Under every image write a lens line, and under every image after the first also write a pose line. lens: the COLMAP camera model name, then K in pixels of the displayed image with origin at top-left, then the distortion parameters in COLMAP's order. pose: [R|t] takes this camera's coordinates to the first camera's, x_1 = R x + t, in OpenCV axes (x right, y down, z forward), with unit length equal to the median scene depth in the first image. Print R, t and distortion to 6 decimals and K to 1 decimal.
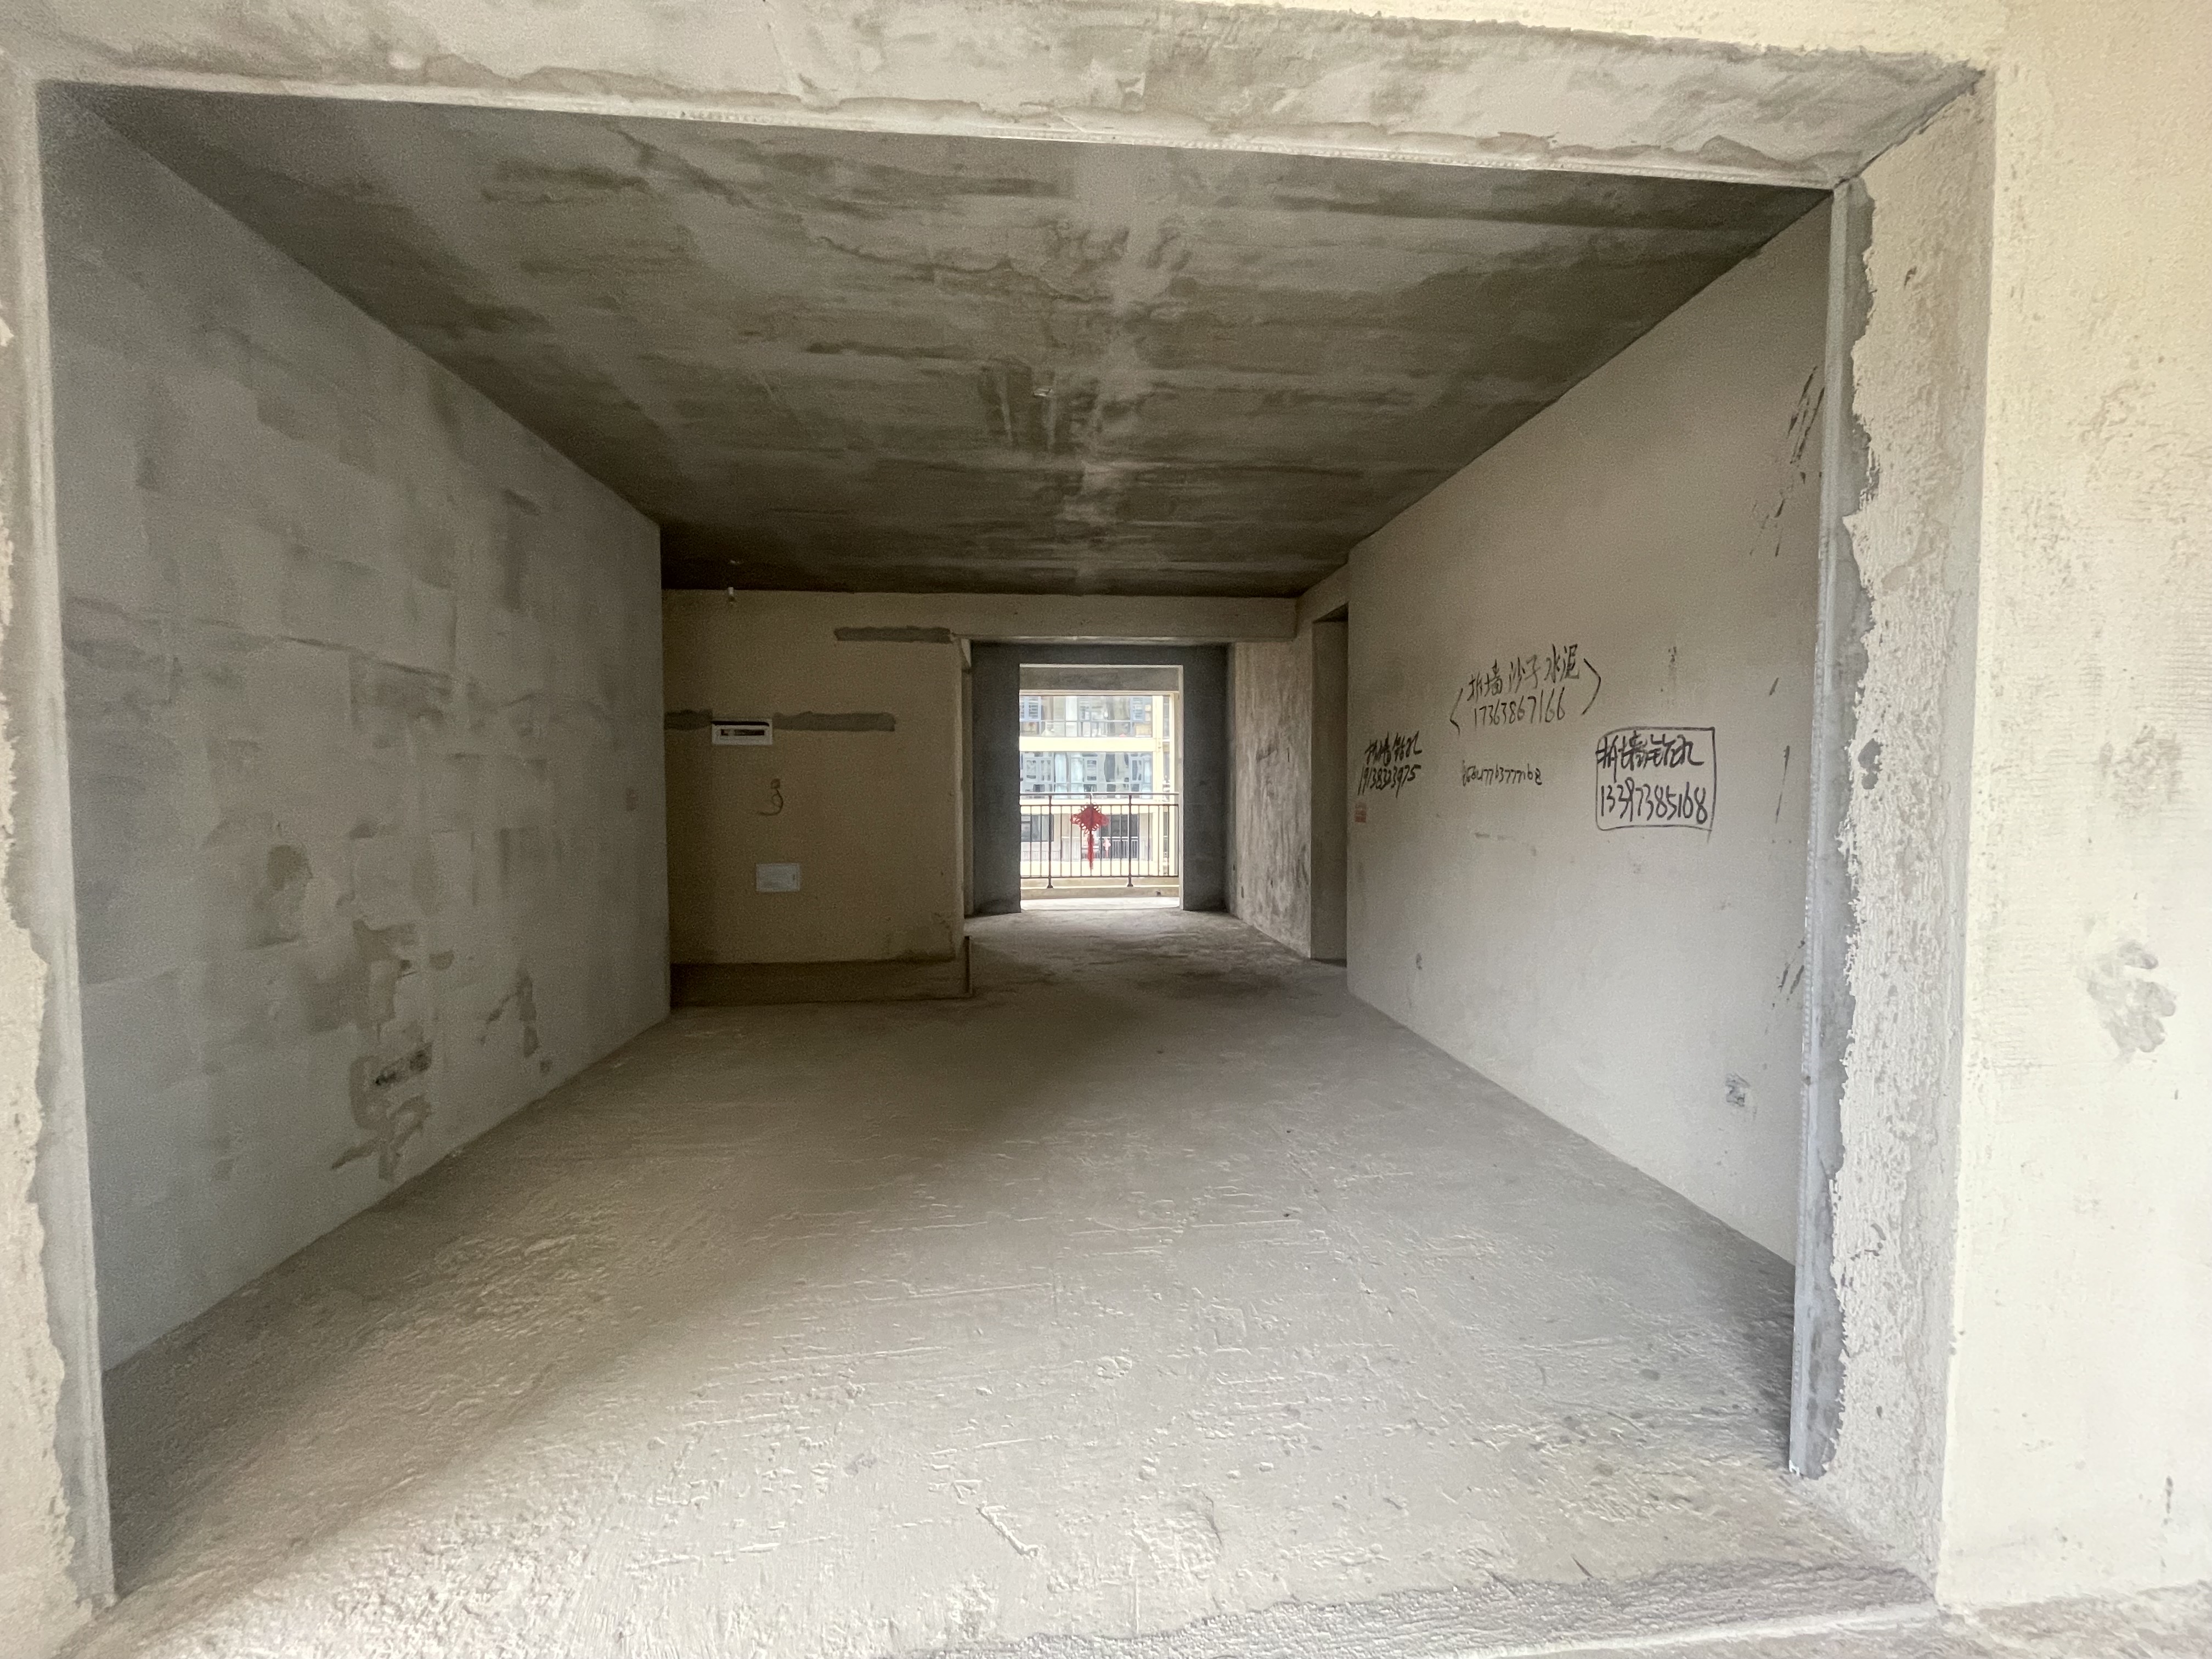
lens RADIAL K [[954.9, 0, 1106.0], [0, 954.9, 829.5], [0, 0, 1]] dist [0.001003, 0.000167]
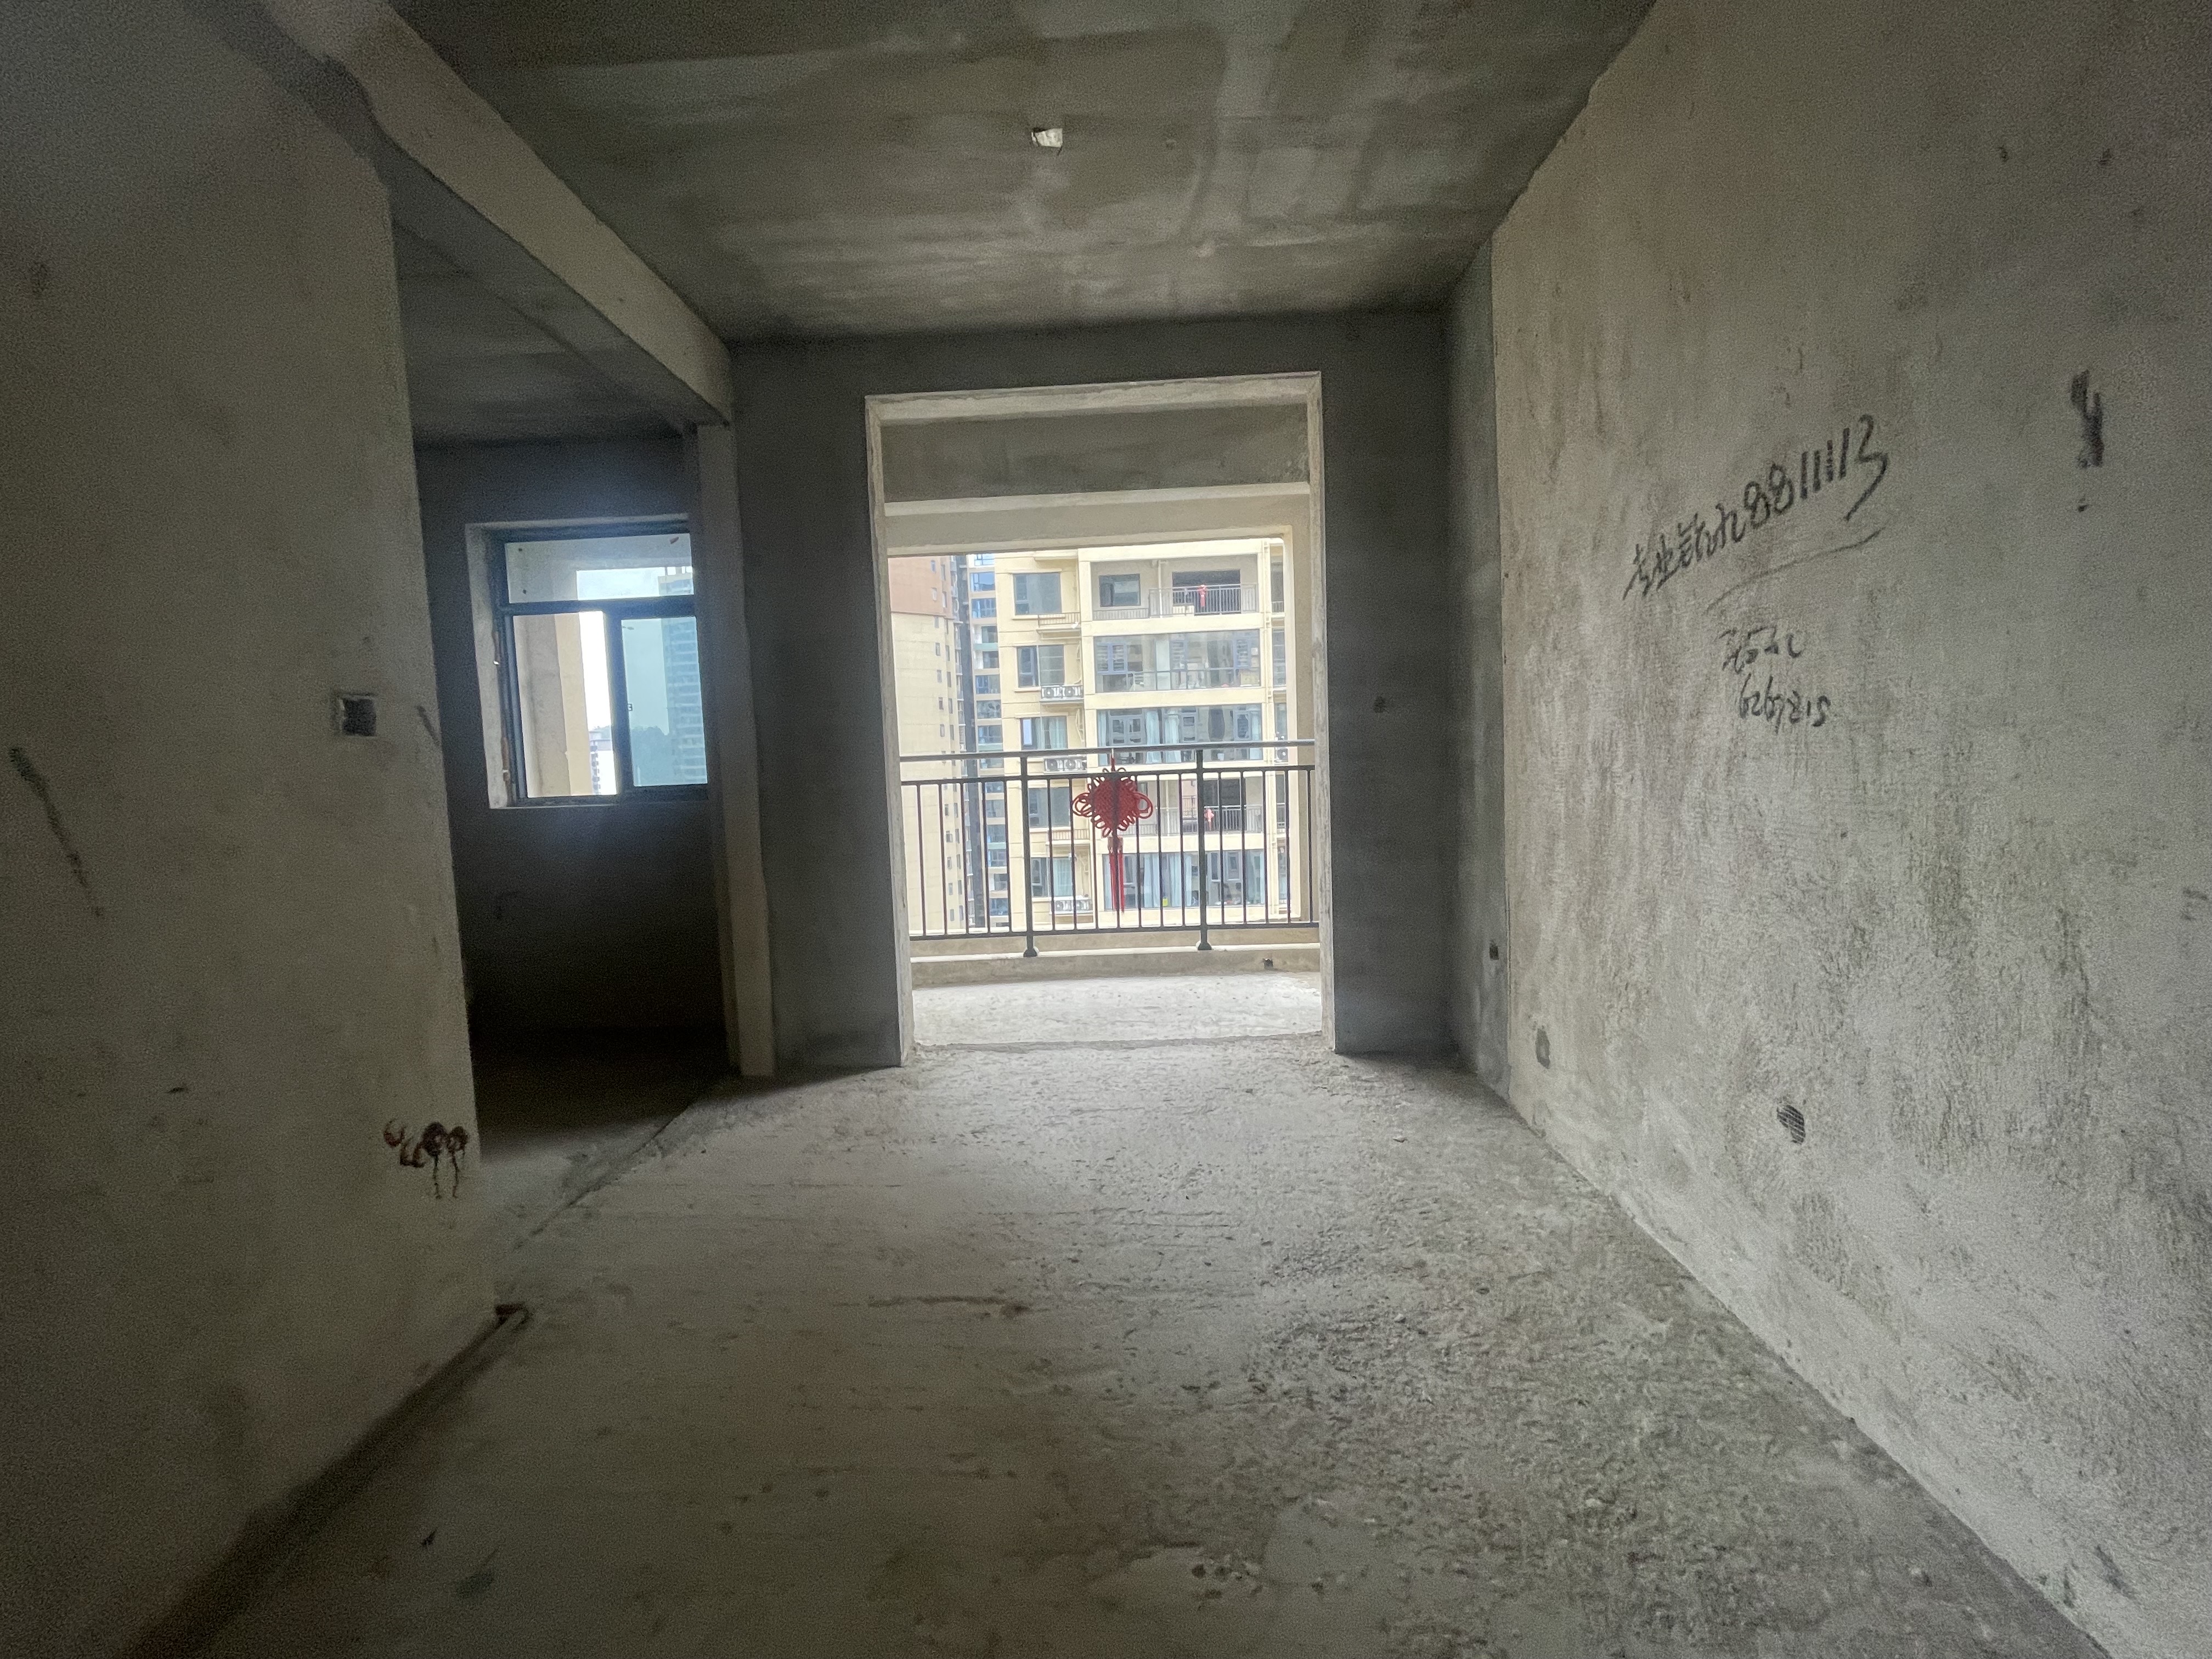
lens RADIAL K [[954.9, 0, 1106.0], [0, 954.9, 829.5], [0, 0, 1]] dist [0.001003, 0.000167]
pose [[0.992618, -0.021134, -0.119425, 0.034232], [0.025520, 0.999050, 0.035318, -0.014509], [0.118565, -0.038105, 0.992215, 0.548879]]
